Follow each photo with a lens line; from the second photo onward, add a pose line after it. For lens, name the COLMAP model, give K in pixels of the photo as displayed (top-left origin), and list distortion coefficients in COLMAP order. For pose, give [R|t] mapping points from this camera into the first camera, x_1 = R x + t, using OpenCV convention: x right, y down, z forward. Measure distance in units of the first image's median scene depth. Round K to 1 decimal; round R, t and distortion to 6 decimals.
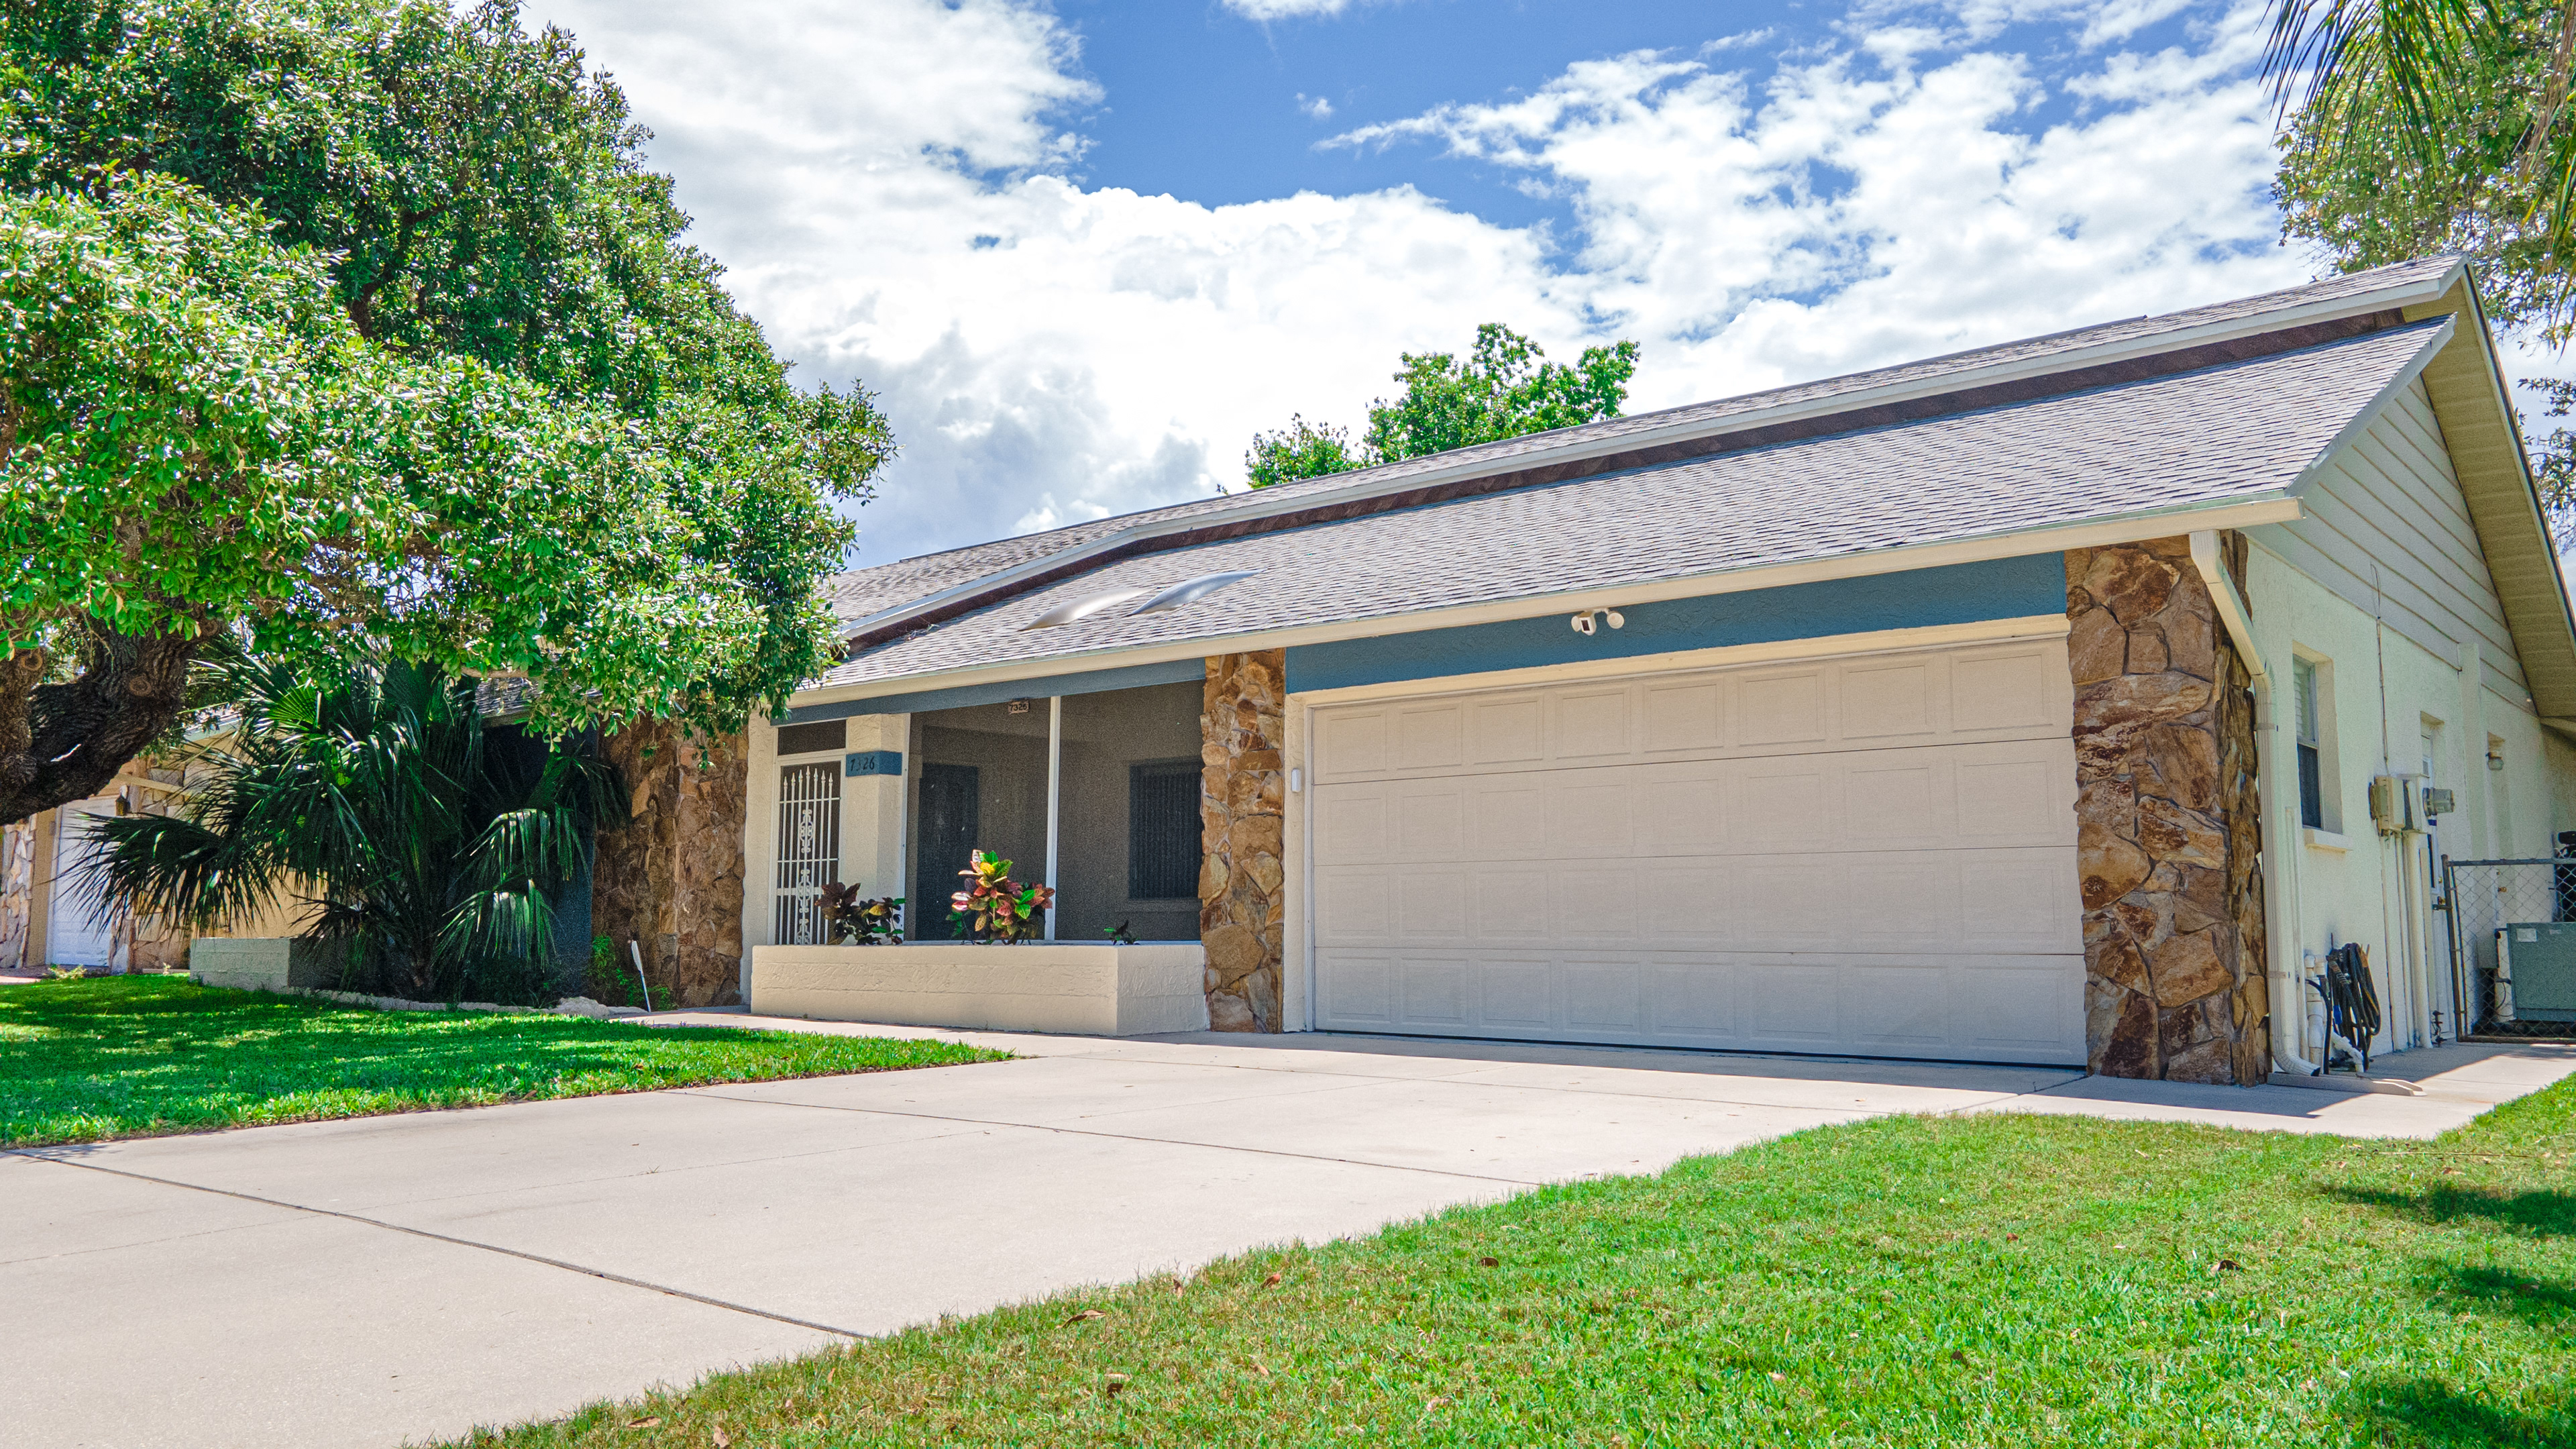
lens RADIAL K [[1876.1, 0, 1288.0], [0, 1876.1, 724.5], [0, 0, 1]] dist [-0.000407, -0.001052]
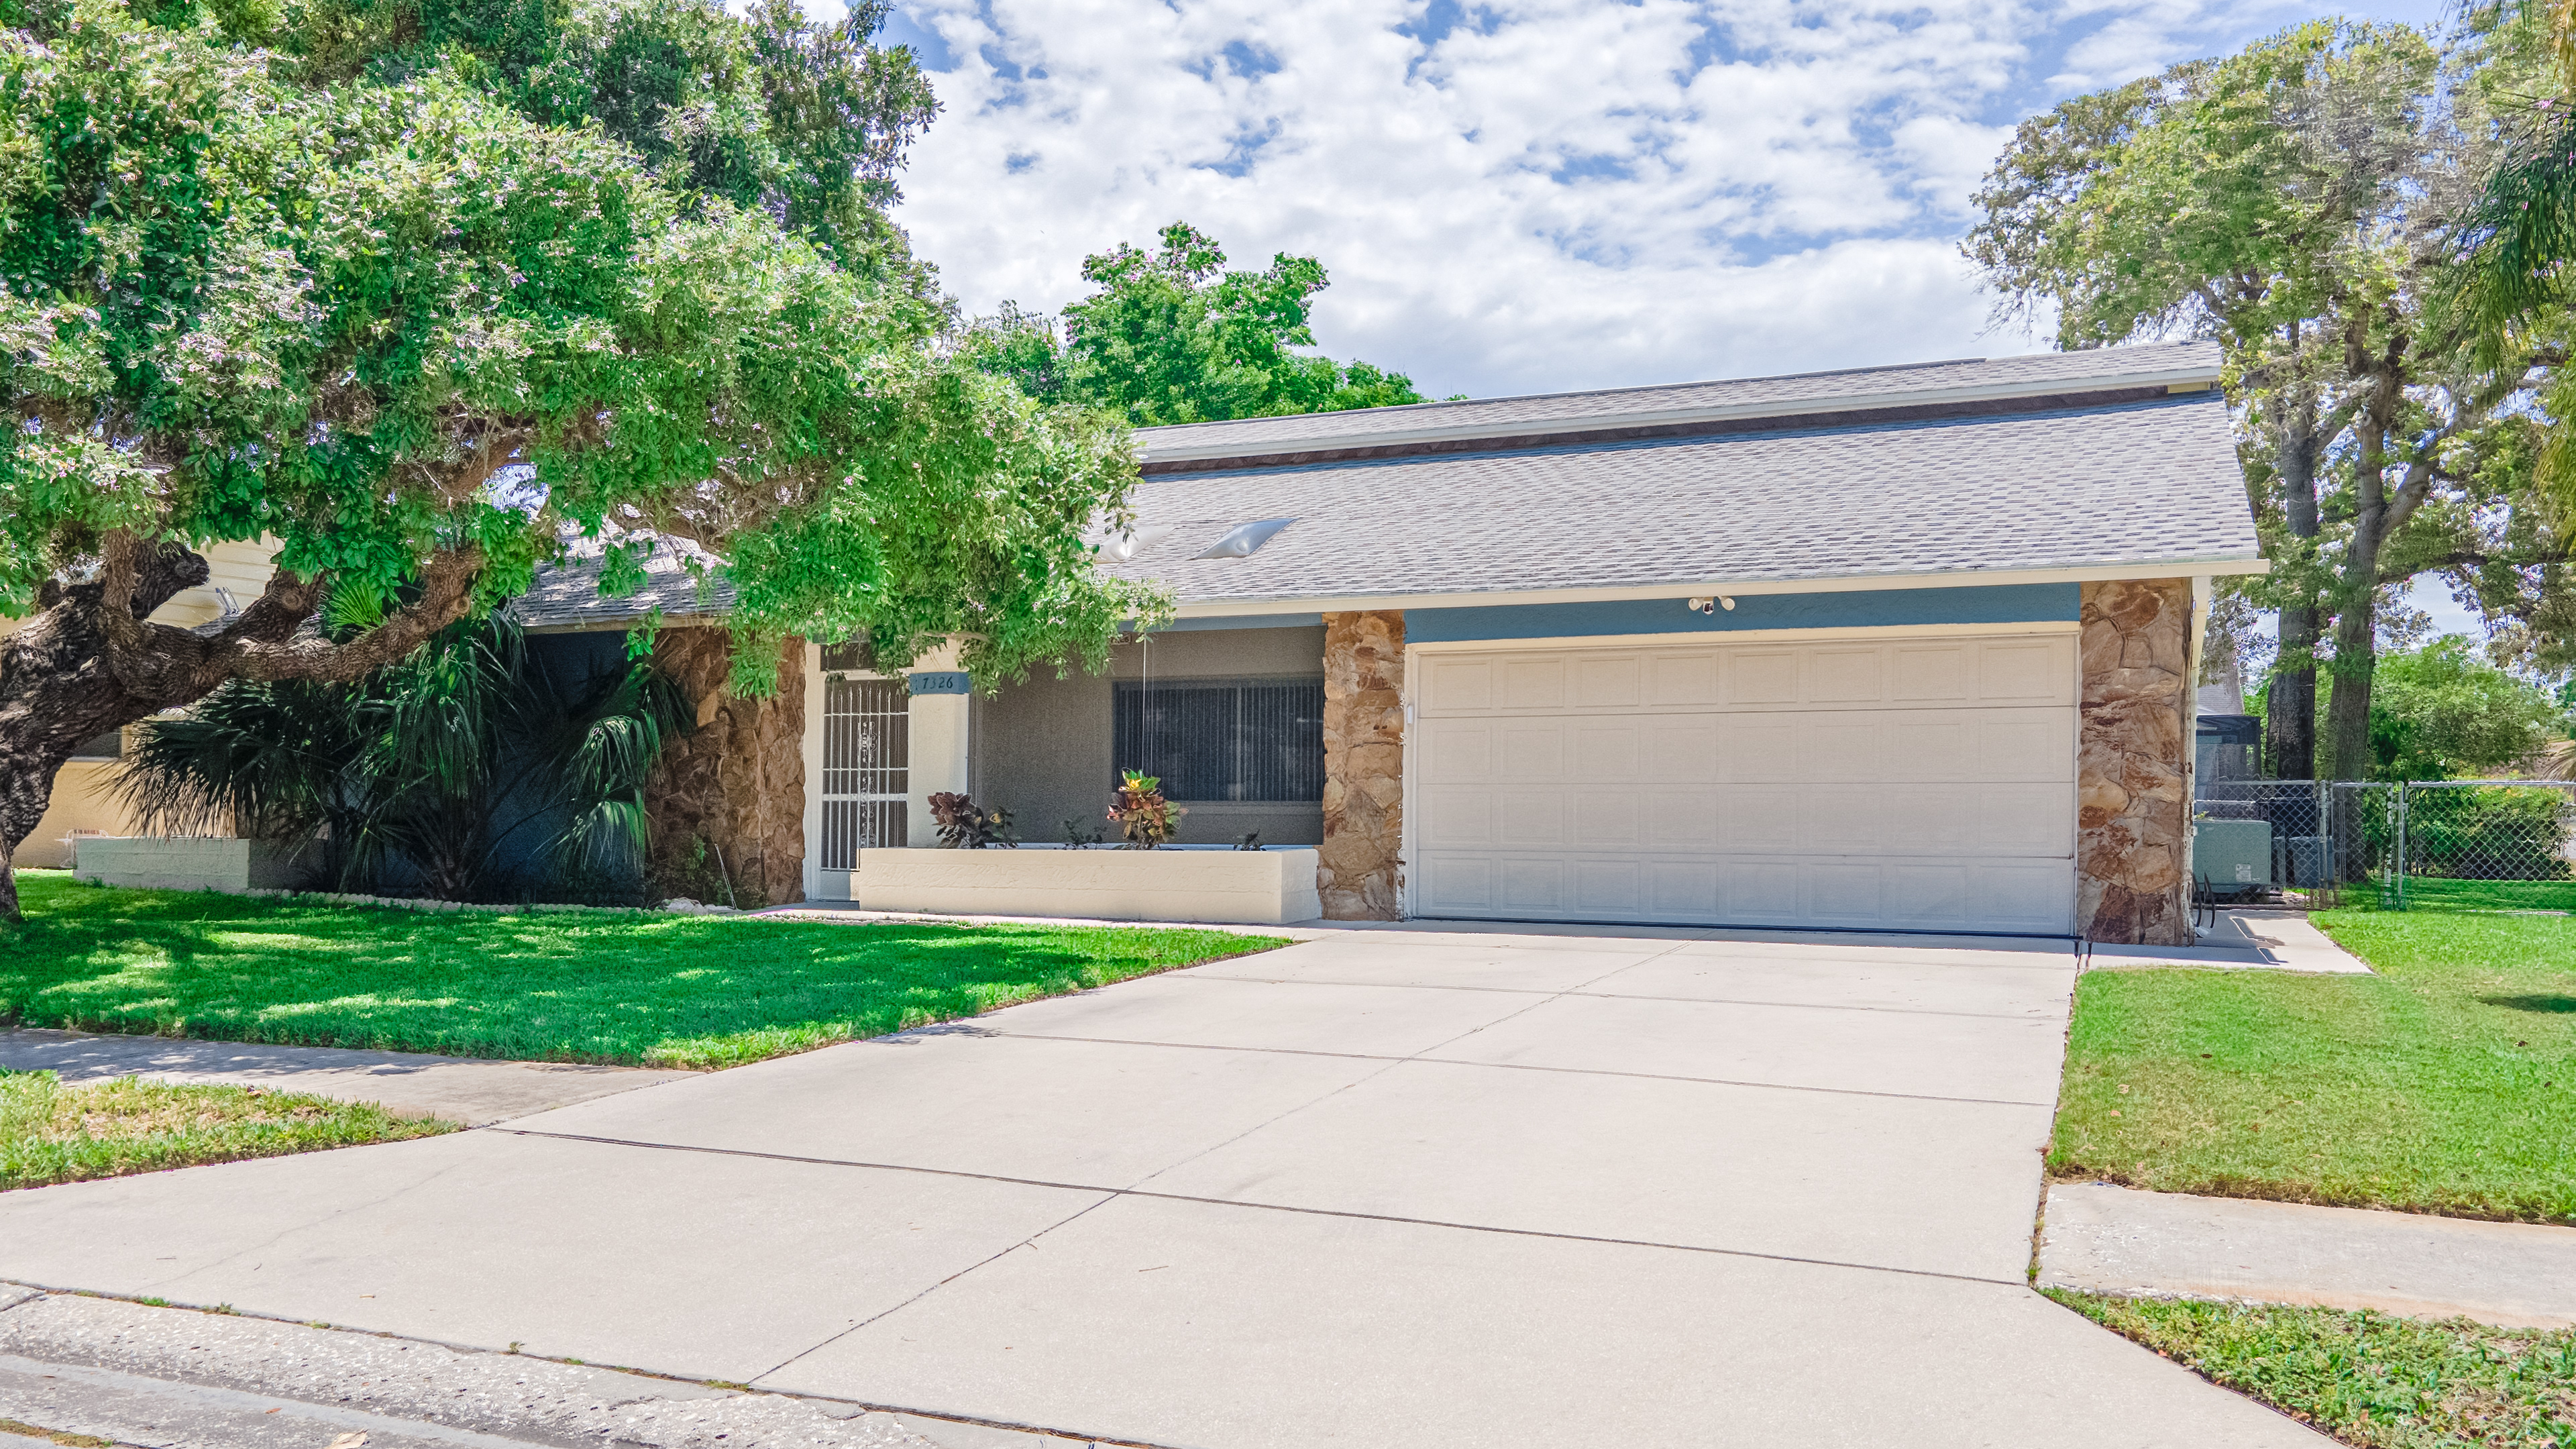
lens RADIAL K [[1899.2, 0, 1352.3], [0, 1899.2, 797.8], [0, 0, 1]] dist [0.044242, -0.000638]
pose [[0.955114, 0.002431, 0.296228, -0.395130], [-0.033393, 0.994477, 0.099506, -0.038168], [-0.294350, -0.104931, 0.949920, -0.168033]]
